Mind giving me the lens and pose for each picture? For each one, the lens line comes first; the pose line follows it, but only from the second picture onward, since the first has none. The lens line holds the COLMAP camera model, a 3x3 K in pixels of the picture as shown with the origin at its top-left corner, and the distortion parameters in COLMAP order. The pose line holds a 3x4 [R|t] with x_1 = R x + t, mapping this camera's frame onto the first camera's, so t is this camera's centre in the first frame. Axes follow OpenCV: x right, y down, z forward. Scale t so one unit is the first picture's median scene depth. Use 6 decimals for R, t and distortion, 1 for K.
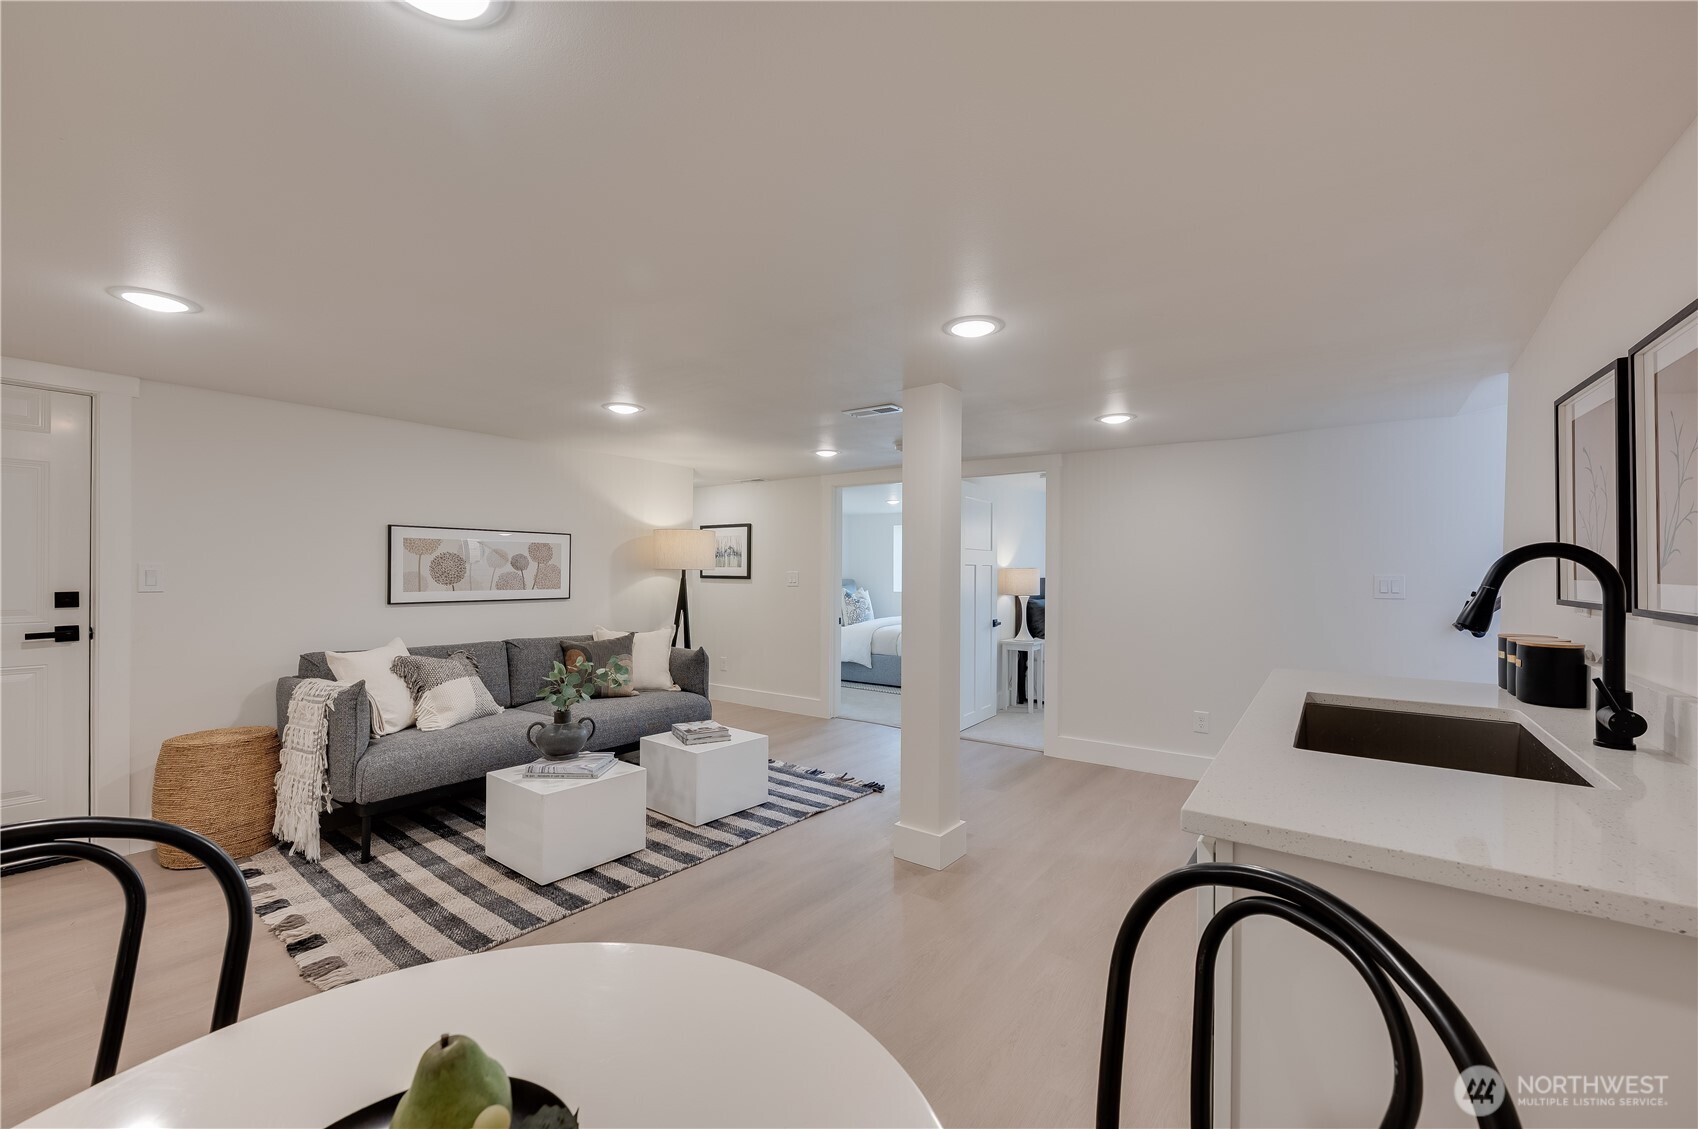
lens RADIAL K [[679.2, 0, 849.0], [0, 679.2, 565.0], [0, 0, 1]] dist [-0.003776, -0.000182]
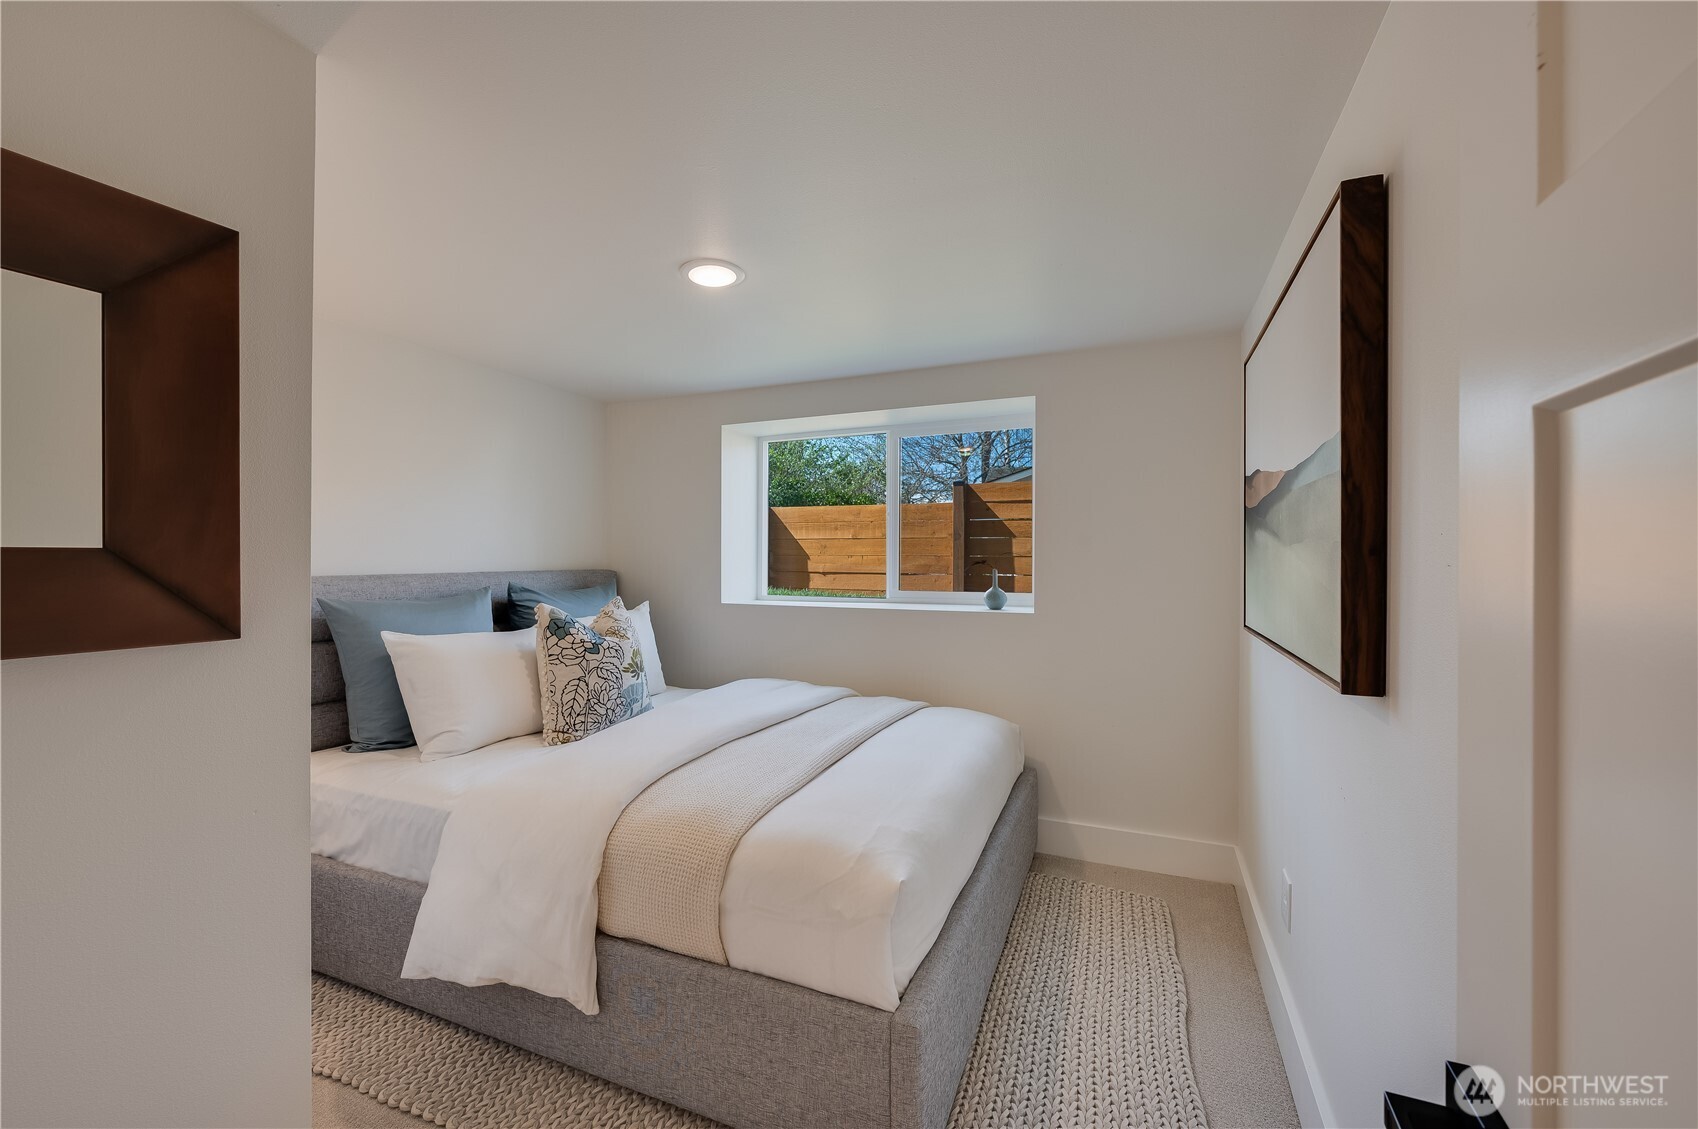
lens RADIAL K [[679.2, 0, 853.4], [0, 679.2, 564.0], [0, 0, 1]] dist [-0.003776, -0.000182]
pose [[0.975974, -0.010718, 0.217621, 0.057104], [0.008701, 0.999910, 0.010226, 0.016837], [-0.217711, -0.008087, 0.975980, 0.701975]]
